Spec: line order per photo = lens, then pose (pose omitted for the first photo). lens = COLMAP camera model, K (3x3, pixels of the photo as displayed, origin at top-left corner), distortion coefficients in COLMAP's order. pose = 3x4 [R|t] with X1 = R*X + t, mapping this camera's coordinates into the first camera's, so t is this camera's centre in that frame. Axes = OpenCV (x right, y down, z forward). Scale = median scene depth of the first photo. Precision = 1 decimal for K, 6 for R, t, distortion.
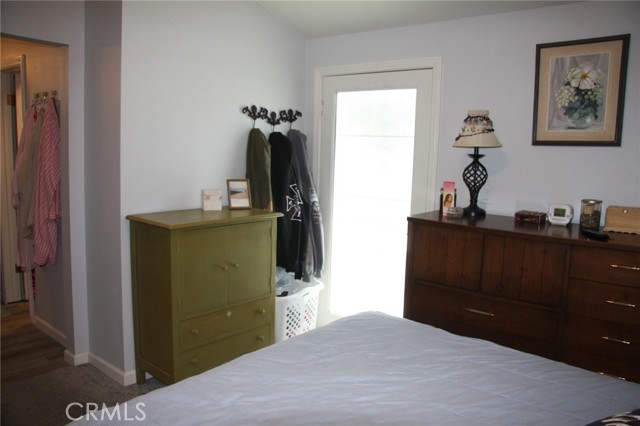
lens RADIAL K [[509.5, 0, 318.6], [0, 509.5, 212.6], [0, 0, 1]] dist [-0.118315, 0.079267]
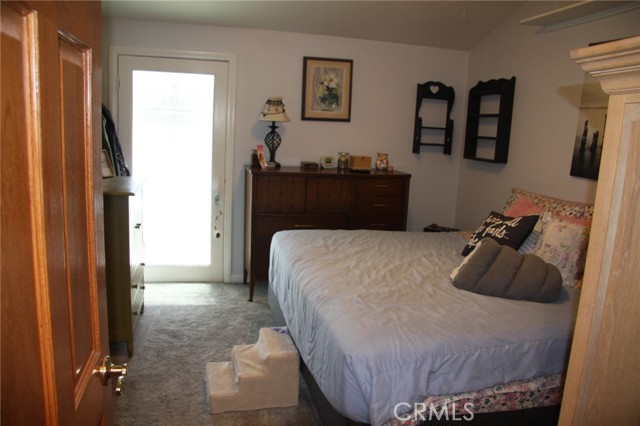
lens RADIAL K [[509.5, 0, 318.3], [0, 509.5, 214.6], [0, 0, 1]] dist [-0.118315, 0.079267]
pose [[0.605495, -0.143869, 0.782738, -0.890079], [0.067610, 0.989268, 0.129529, -0.044357], [-0.792972, -0.025508, 0.608723, -0.037668]]
